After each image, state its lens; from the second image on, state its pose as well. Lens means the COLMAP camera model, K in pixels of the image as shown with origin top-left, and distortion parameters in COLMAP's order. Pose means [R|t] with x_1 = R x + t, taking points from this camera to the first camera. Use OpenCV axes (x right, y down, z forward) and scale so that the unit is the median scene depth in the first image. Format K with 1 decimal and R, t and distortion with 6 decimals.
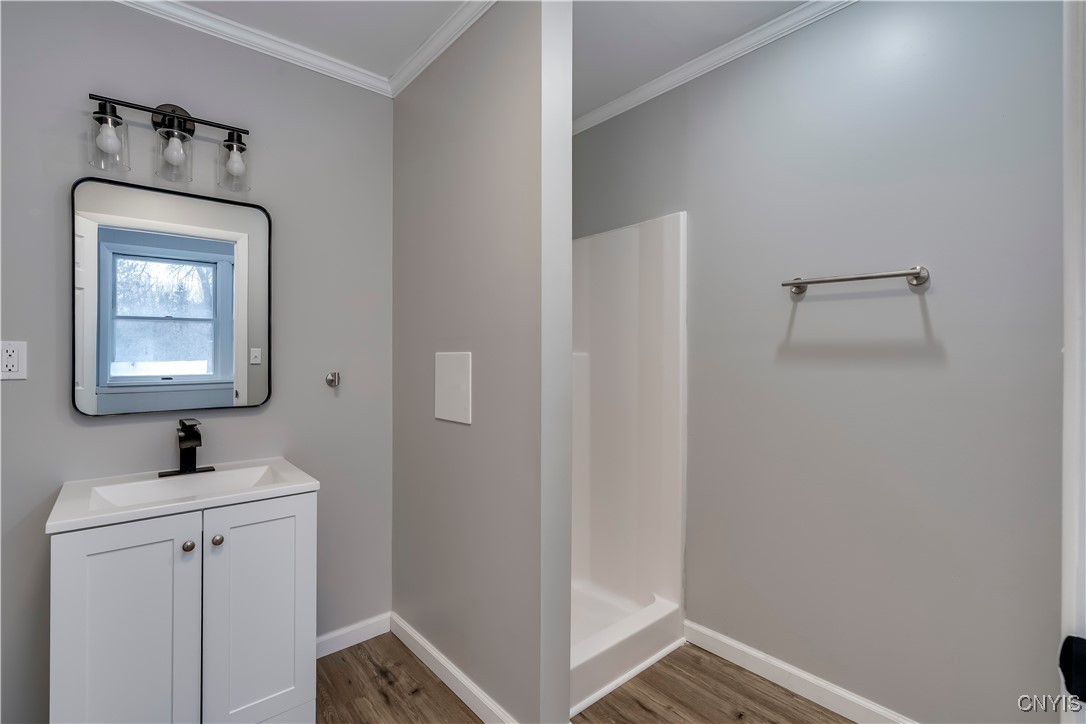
lens RADIAL K [[496.2, 0, 543.3], [0, 496.2, 358.8], [0, 0, 1]] dist [-0.004279, 0.000401]
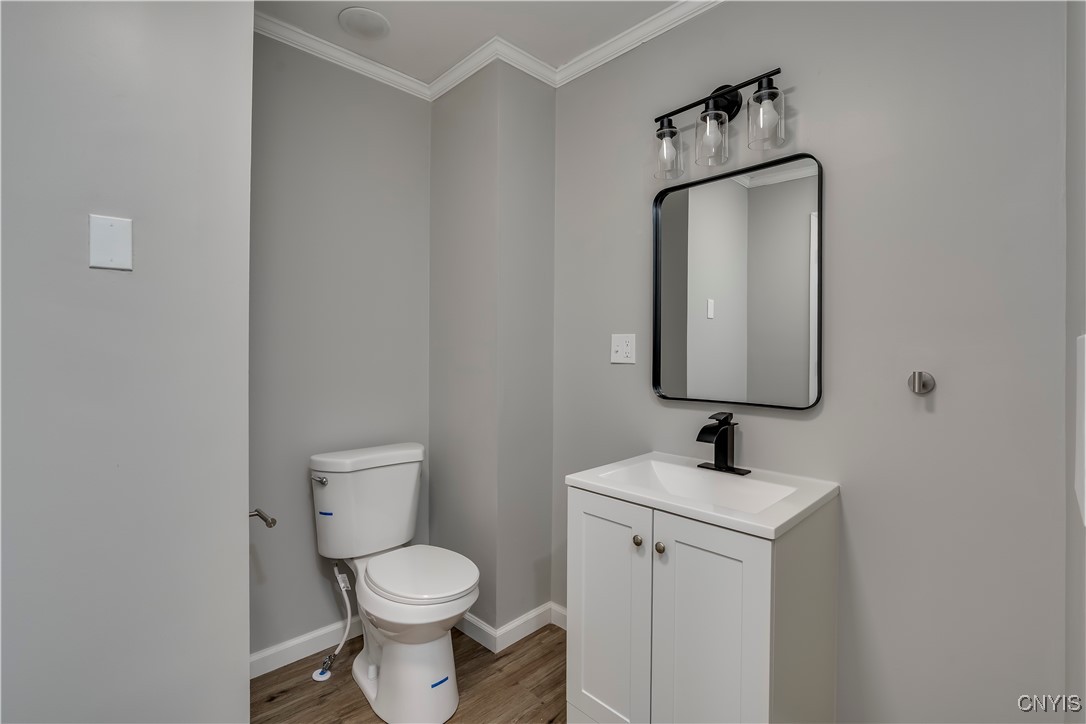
lens RADIAL K [[494.4, 0, 543.4], [0, 494.4, 348.2], [0, 0, 1]] dist [-0.028378, 0.000042]
pose [[0.070585, -0.001509, -0.997505, 0.205058], [-0.009343, 0.999954, -0.002174, 0.005560], [0.997462, 0.009473, 0.070568, 0.661983]]
